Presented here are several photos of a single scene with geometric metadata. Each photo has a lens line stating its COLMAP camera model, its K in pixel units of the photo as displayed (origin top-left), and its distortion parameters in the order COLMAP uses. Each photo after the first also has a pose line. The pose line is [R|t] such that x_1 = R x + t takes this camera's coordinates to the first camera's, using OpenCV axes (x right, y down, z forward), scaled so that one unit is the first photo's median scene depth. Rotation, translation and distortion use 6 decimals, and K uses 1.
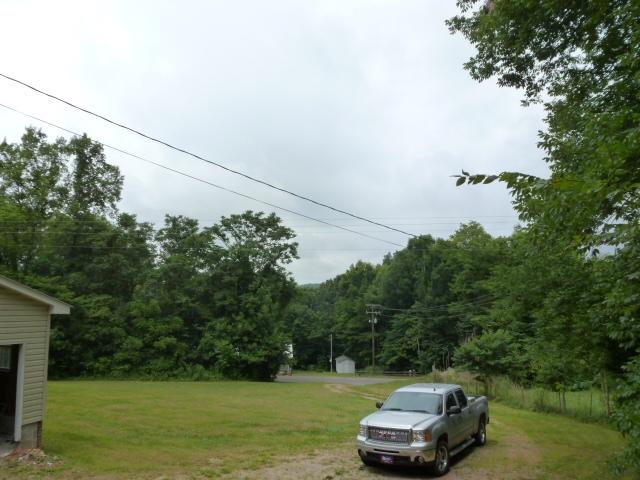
lens RADIAL K [[464.7, 0, 320.0], [0, 464.7, 240.0], [0, 0, 1]] dist [-0.075996, 0.044234]
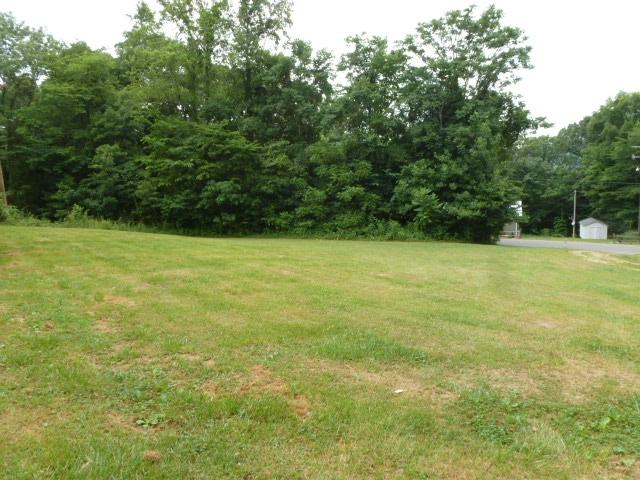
lens RADIAL K [[464.7, 0, 320.0], [0, 464.7, 240.0], [0, 0, 1]] dist [-0.075996, 0.044234]
pose [[0.890991, 0.028481, -0.453127, -0.015993], [0.099517, 0.961510, 0.256117, 0.085680], [0.442981, -0.273291, 0.853862, 0.255207]]
